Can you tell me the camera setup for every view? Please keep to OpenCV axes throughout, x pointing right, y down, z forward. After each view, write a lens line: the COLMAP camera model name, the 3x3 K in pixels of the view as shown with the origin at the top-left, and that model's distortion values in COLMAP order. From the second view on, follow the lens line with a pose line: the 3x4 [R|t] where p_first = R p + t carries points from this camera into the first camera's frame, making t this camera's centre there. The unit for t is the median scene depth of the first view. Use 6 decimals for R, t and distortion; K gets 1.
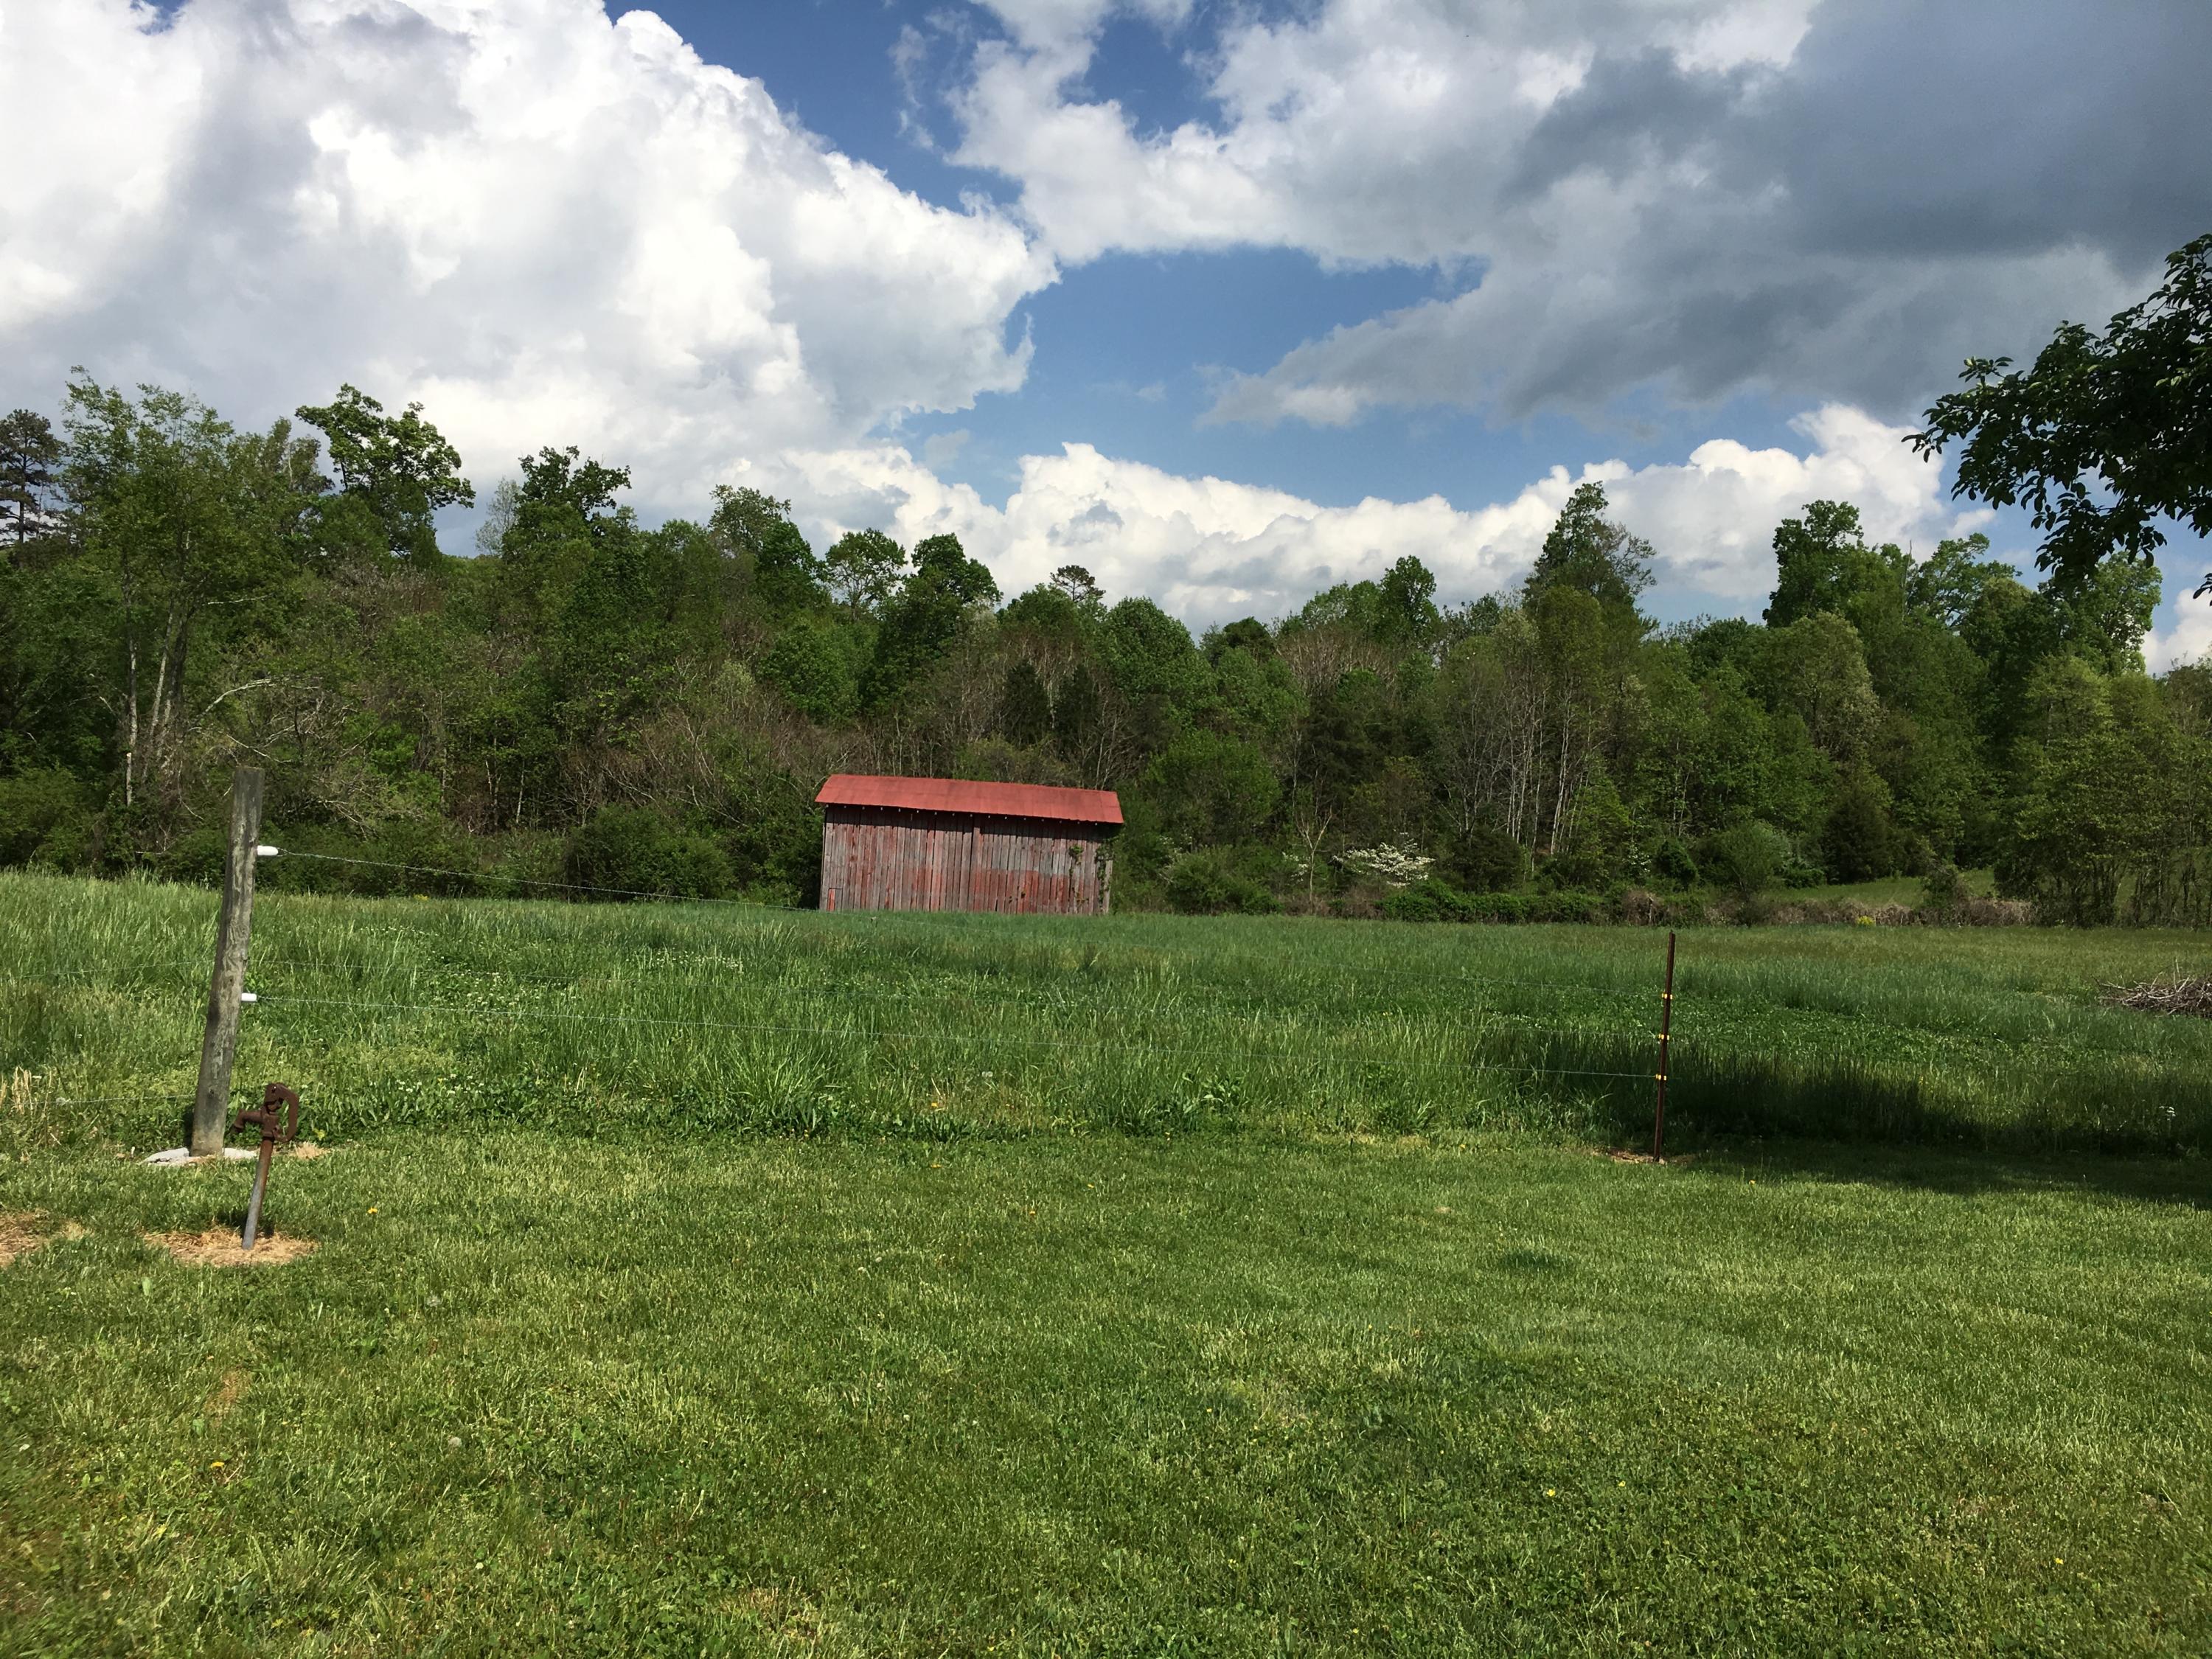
lens RADIAL K [[1886.3, 0, 1094.6], [0, 1886.3, 821.1], [0, 0, 1]] dist [0.068975, -0.086107]
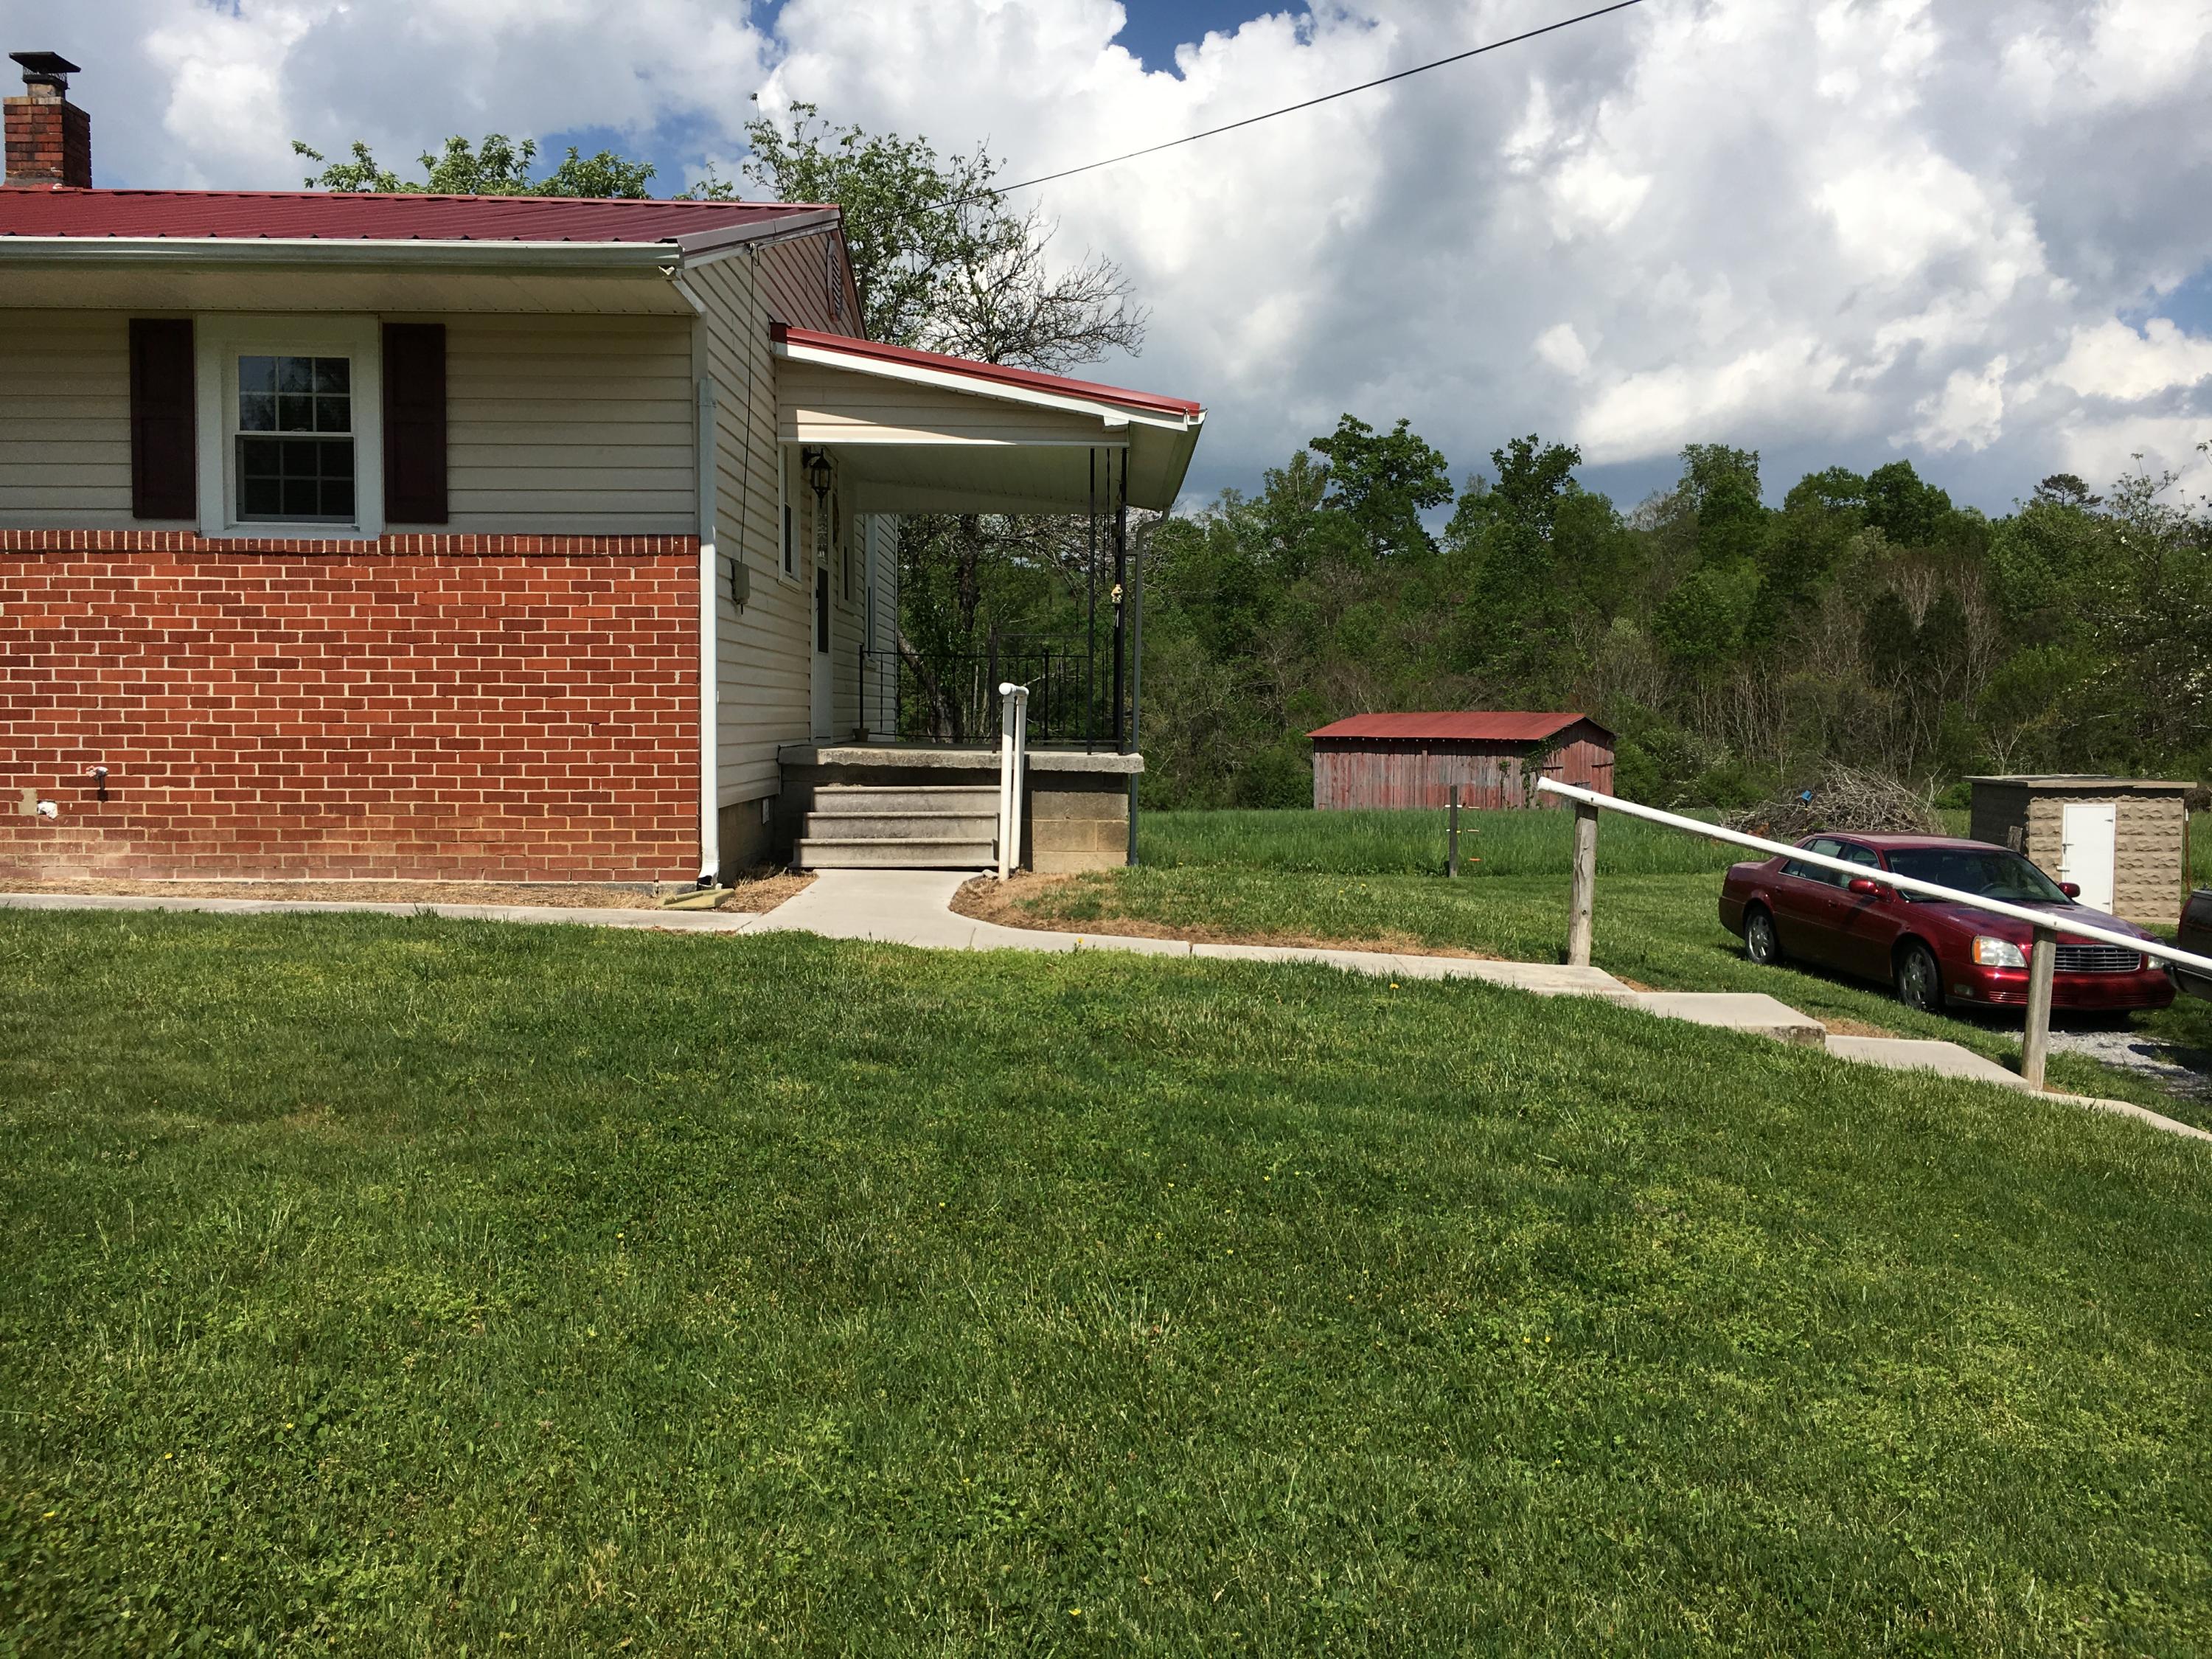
lens RADIAL K [[1886.3, 0, 1121.8], [0, 1886.3, 826.8], [0, 0, 1]] dist [0.068975, -0.086107]
pose [[0.804969, -0.027988, -0.592656, 0.188804], [0.040634, 0.999142, 0.008007, 0.013199], [0.591924, -0.030528, 0.805416, -0.042671]]
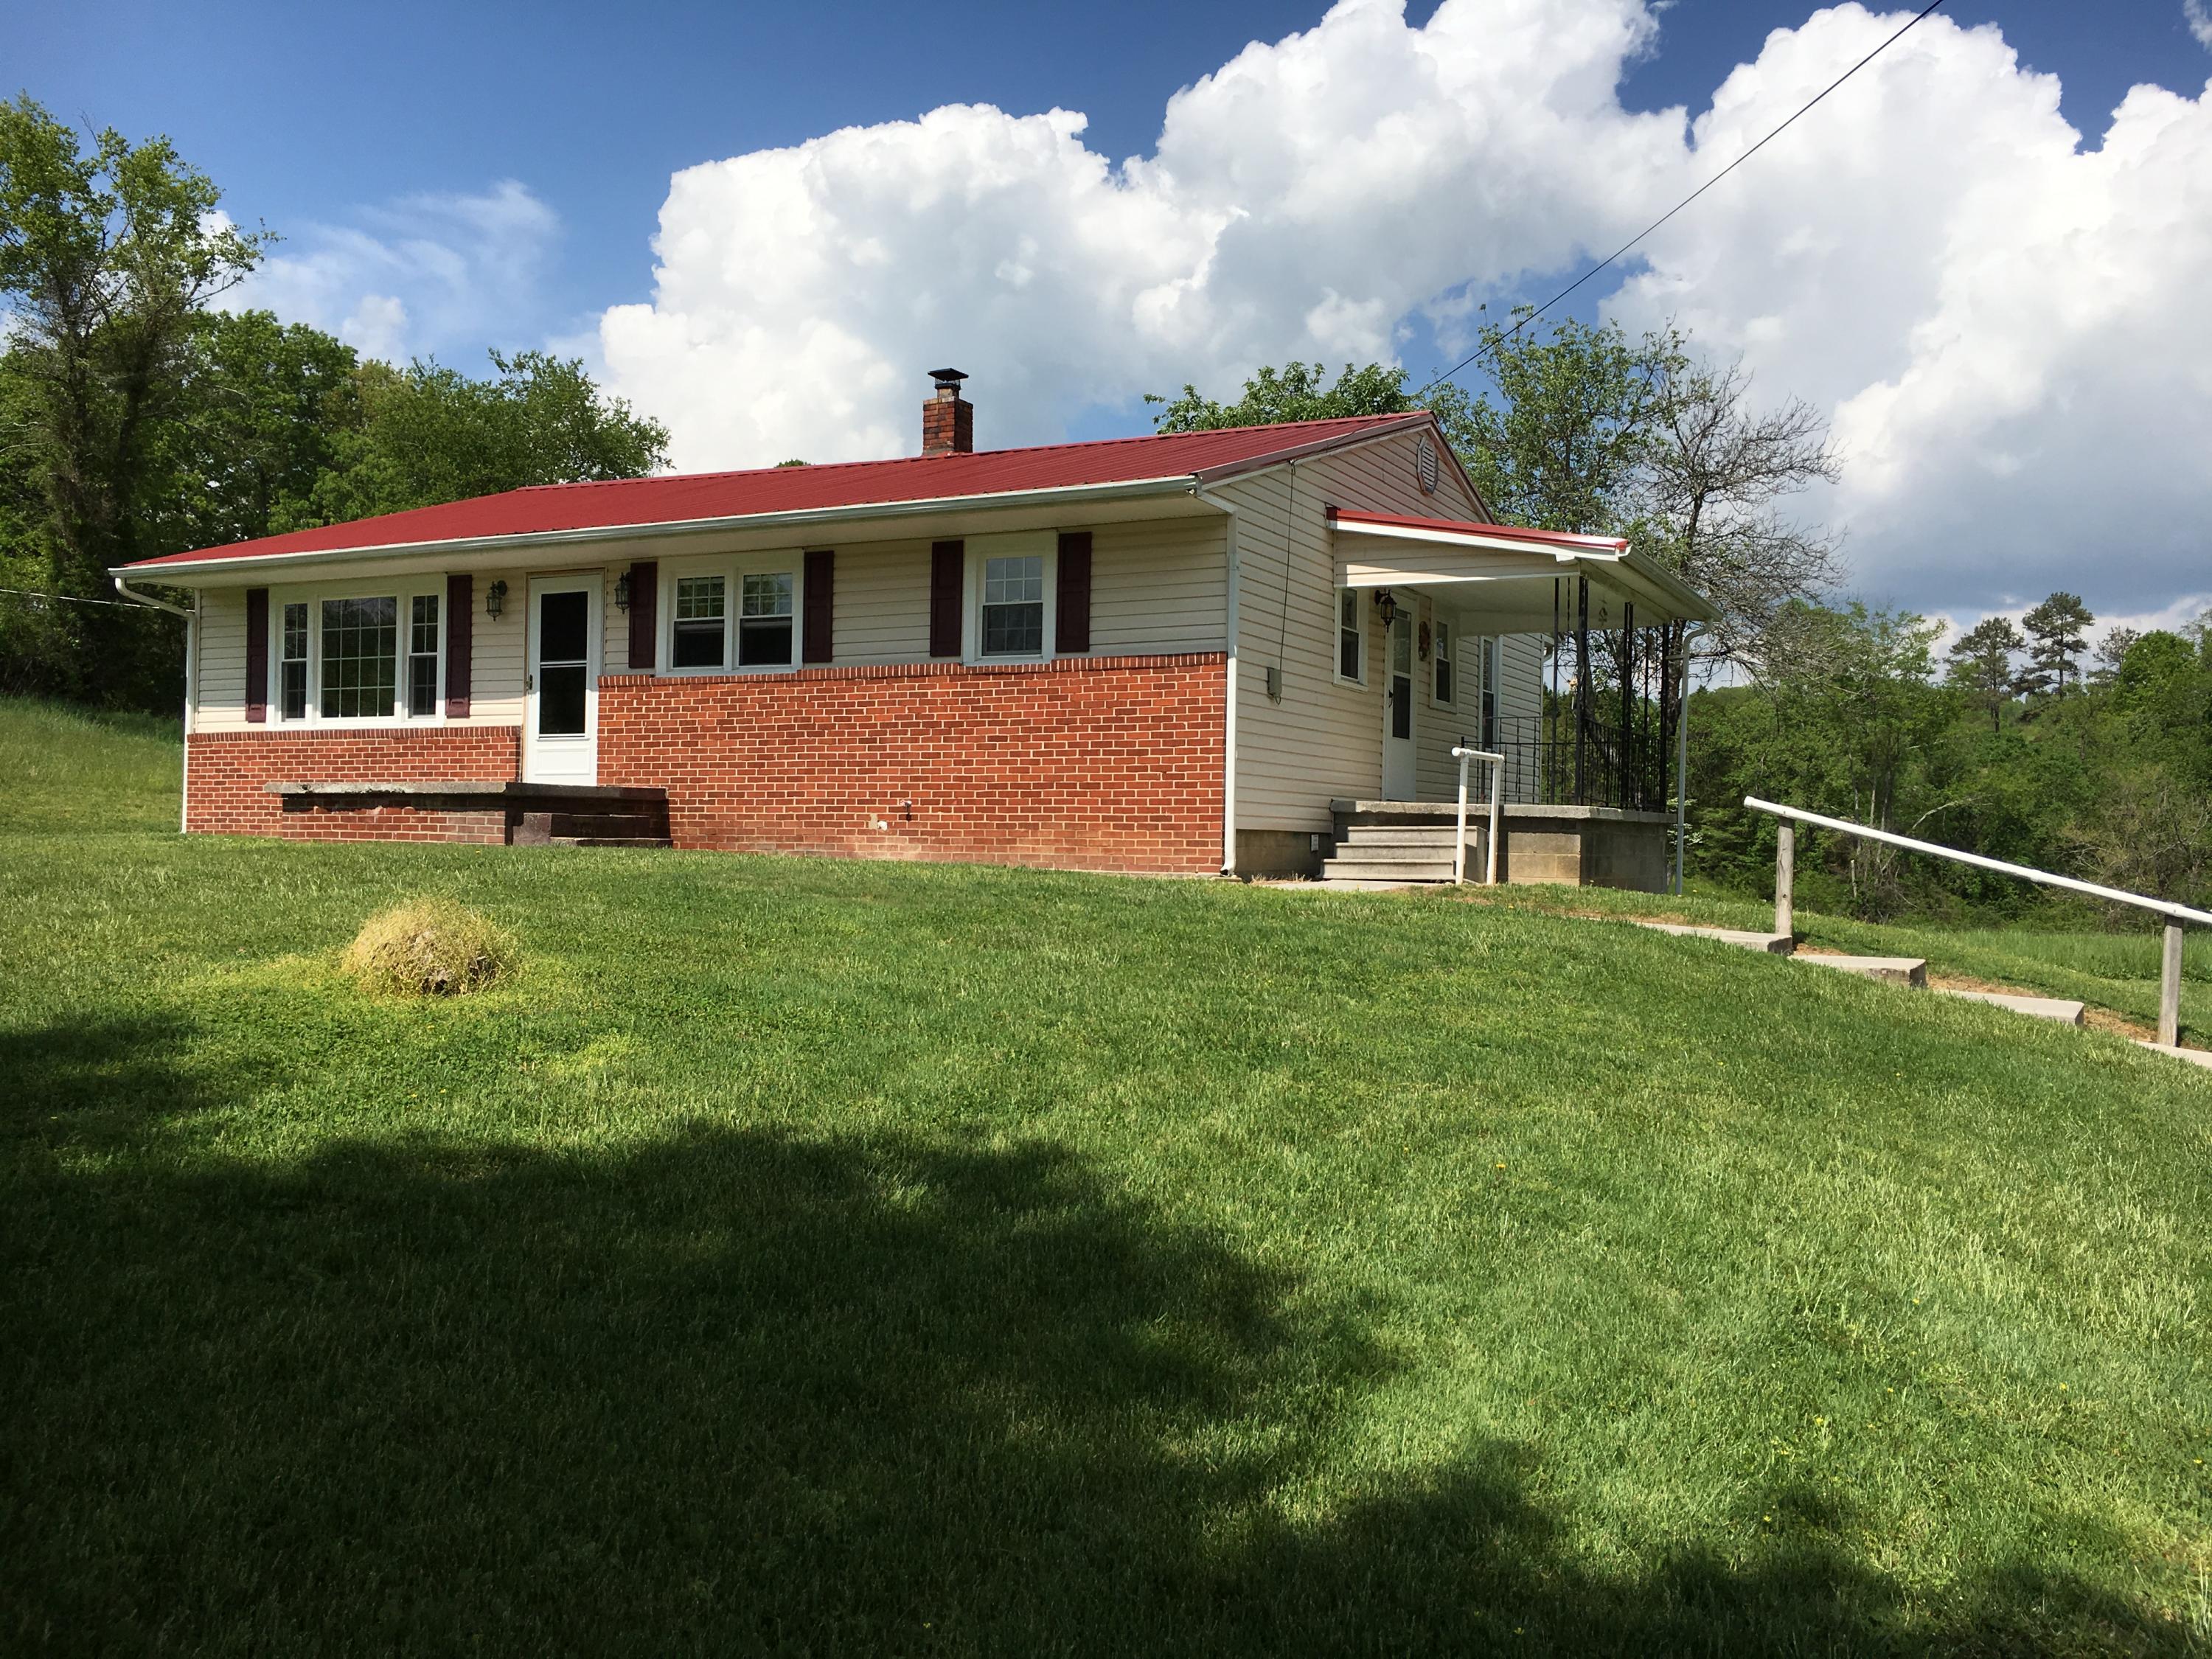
lens RADIAL K [[1886.3, 0, 1105.9], [0, 1886.3, 836.4], [0, 0, 1]] dist [0.068975, -0.086107]
pose [[0.428411, -0.065108, -0.901235, 0.221206], [0.002194, 0.997473, -0.071017, 0.019182], [0.903581, 0.028447, 0.427471, -0.046849]]
